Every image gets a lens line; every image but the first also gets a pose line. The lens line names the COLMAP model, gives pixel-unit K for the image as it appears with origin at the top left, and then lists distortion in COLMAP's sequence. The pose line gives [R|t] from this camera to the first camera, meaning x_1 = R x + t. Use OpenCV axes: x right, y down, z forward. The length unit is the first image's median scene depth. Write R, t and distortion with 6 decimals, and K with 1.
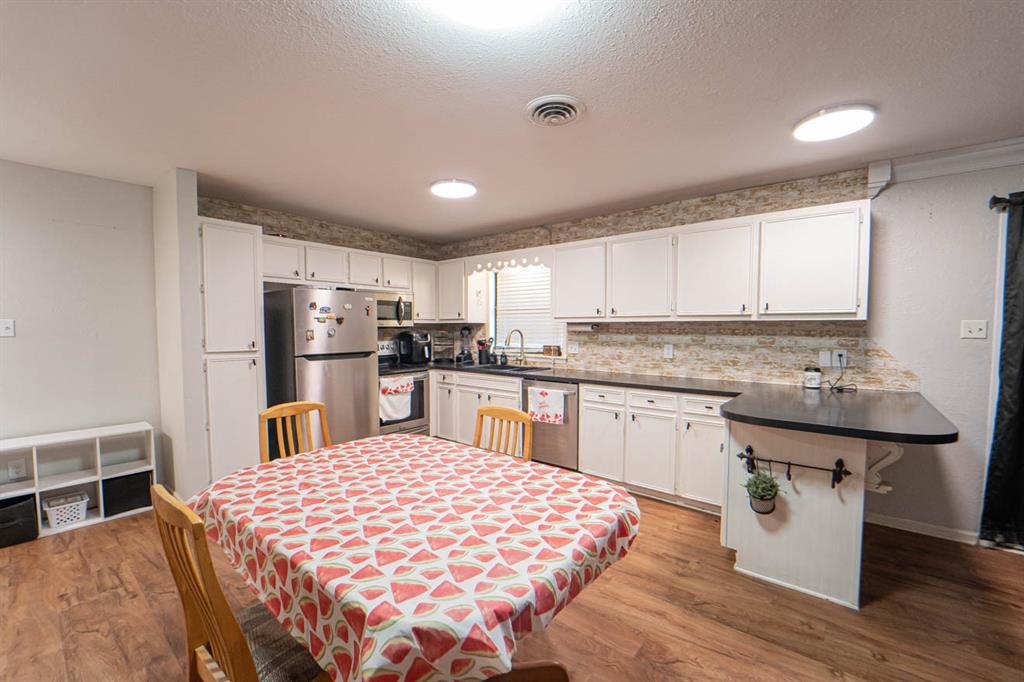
lens RADIAL K [[415.2, 0, 513.9], [0, 415.2, 347.4], [0, 0, 1]] dist [-0.022092, -0.000136]
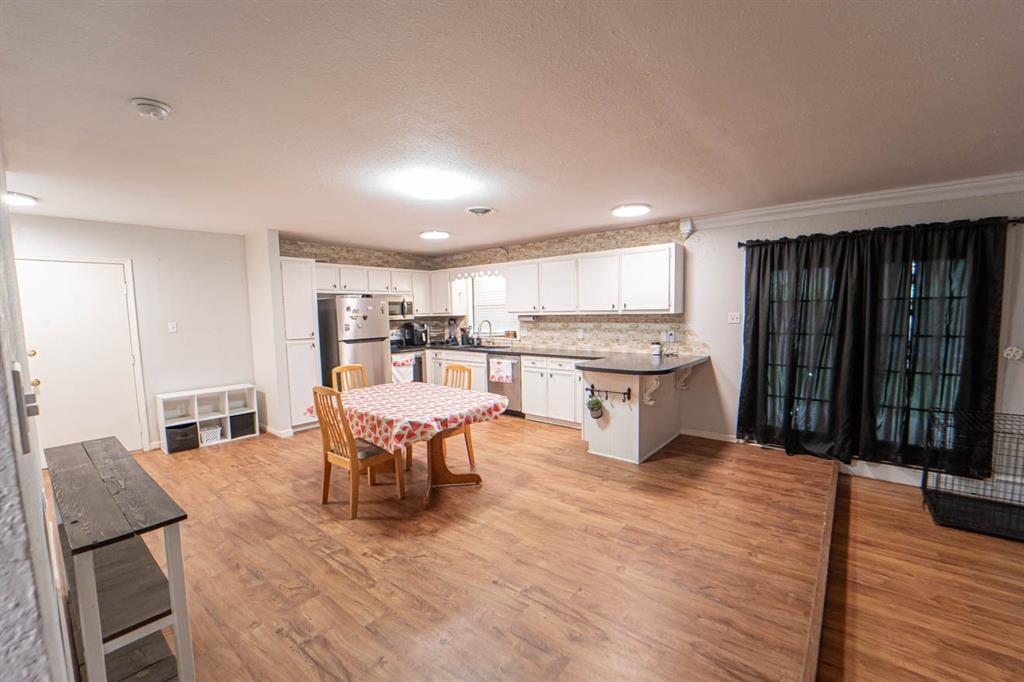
lens RADIAL K [[414.4, 0, 516.1], [0, 414.4, 344.3], [0, 0, 1]] dist [-0.018947, -0.000039]
pose [[0.999791, -0.017822, -0.010060, 0.145426], [0.018129, 0.999345, 0.031318, -0.003125], [0.009495, -0.031494, 0.999459, -0.502998]]
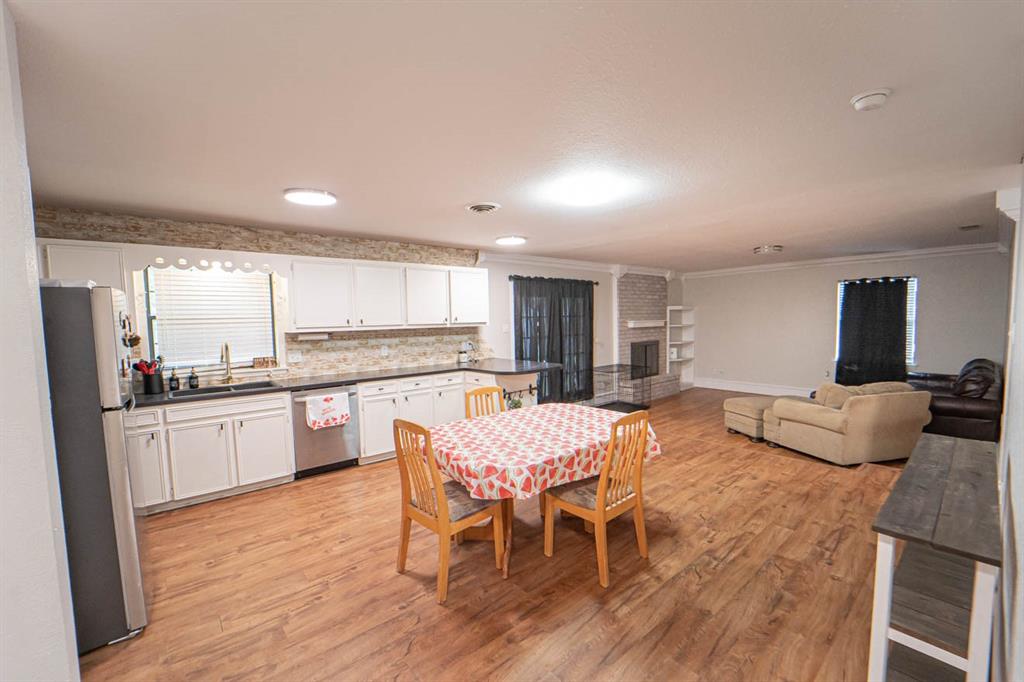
lens RADIAL K [[415.2, 0, 513.9], [0, 415.2, 347.4], [0, 0, 1]] dist [-0.022092, -0.000136]
pose [[0.200000, -0.069823, 0.977305, -0.830193], [0.071508, 0.995838, 0.056513, -0.045865], [-0.977183, 0.058582, 0.204161, 0.298211]]
